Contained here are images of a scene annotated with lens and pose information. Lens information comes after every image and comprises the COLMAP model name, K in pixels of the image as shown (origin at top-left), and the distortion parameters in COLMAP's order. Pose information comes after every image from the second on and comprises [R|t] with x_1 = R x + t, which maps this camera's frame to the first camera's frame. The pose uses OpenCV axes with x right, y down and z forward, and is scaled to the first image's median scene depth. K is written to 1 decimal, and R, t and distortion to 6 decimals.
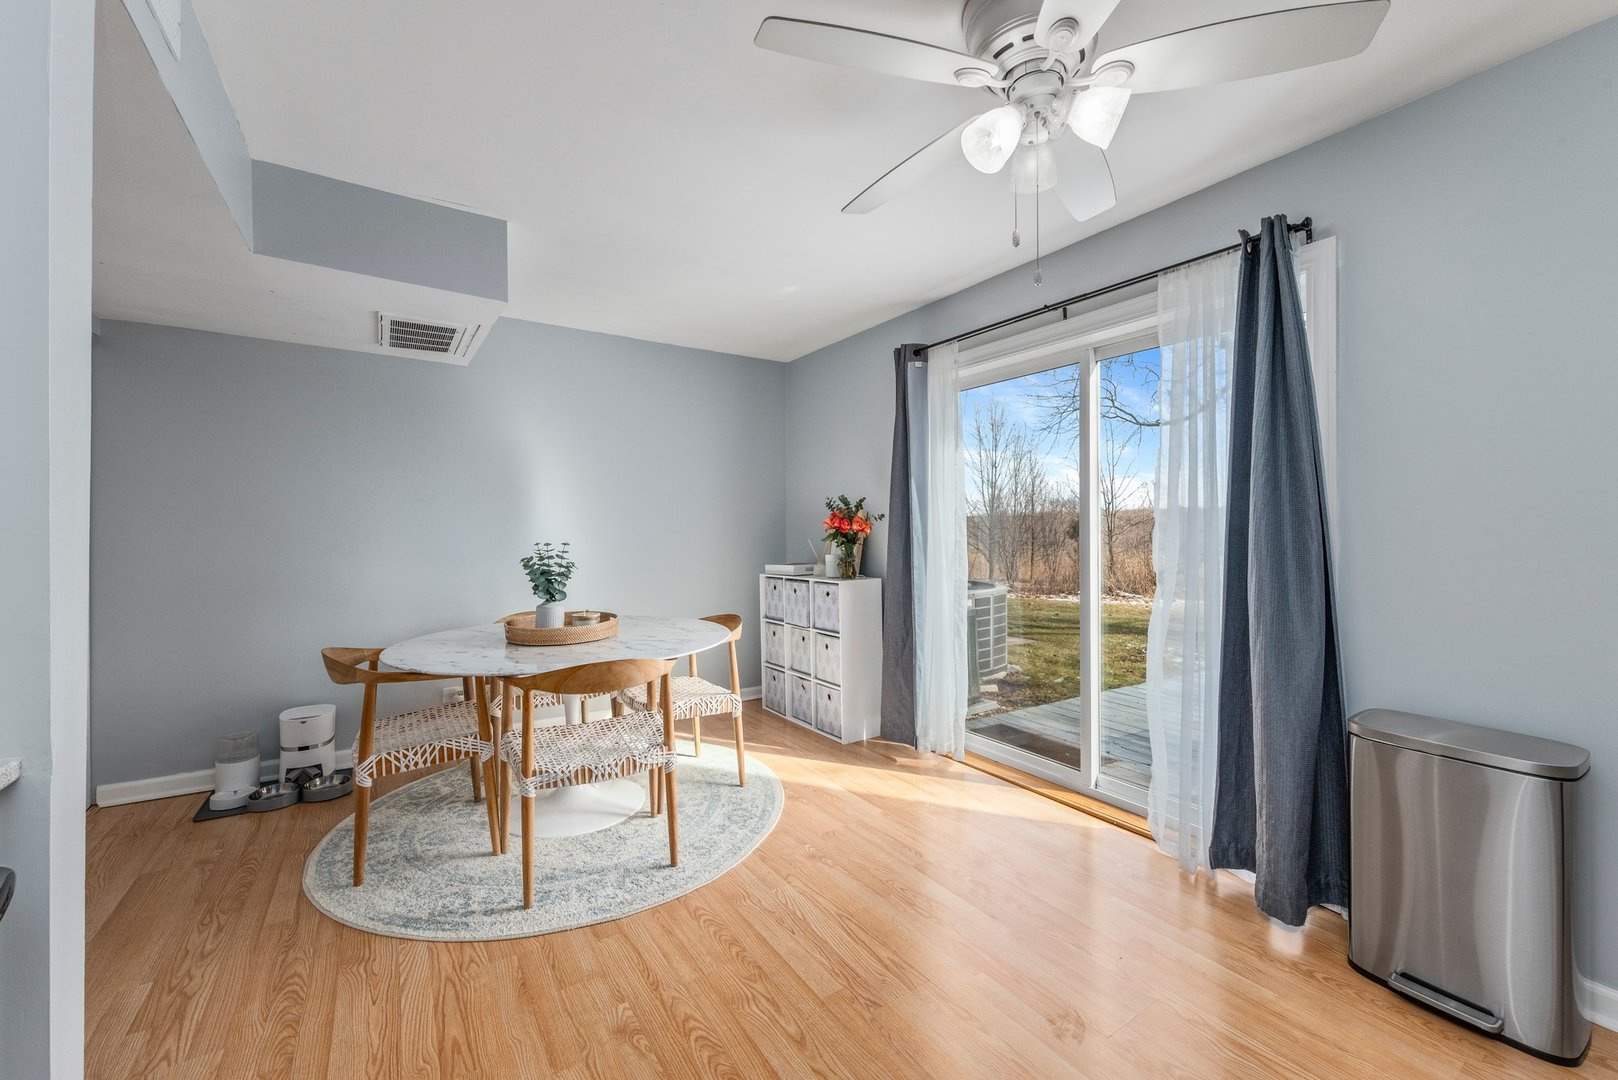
lens RADIAL K [[648.0, 0, 806.1], [0, 648.0, 528.6], [0, 0, 1]] dist [-0.001433, 0.000087]
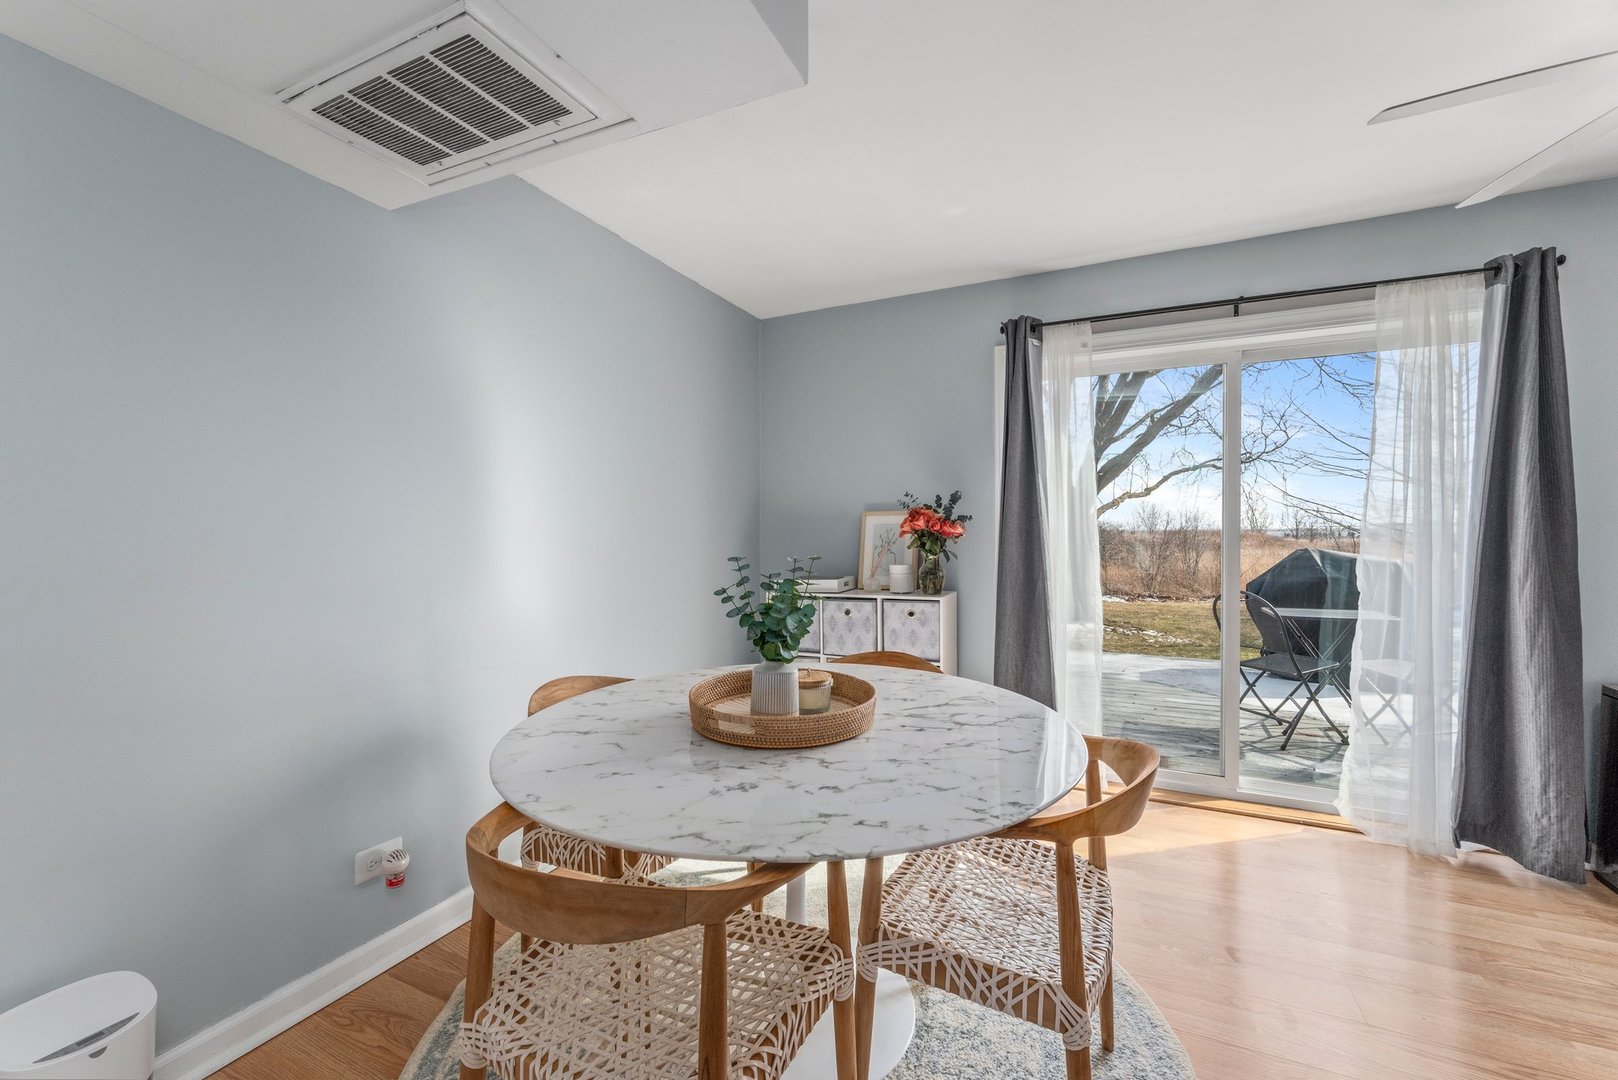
lens RADIAL K [[648.0, 0, 813.6], [0, 648.0, 548.0], [0, 0, 1]] dist [-0.001433, 0.000087]
pose [[0.845936, -0.007910, 0.533225, -0.572840], [0.001361, 0.999919, 0.012673, 0.010298], [-0.533282, -0.009995, 0.845878, 0.444644]]
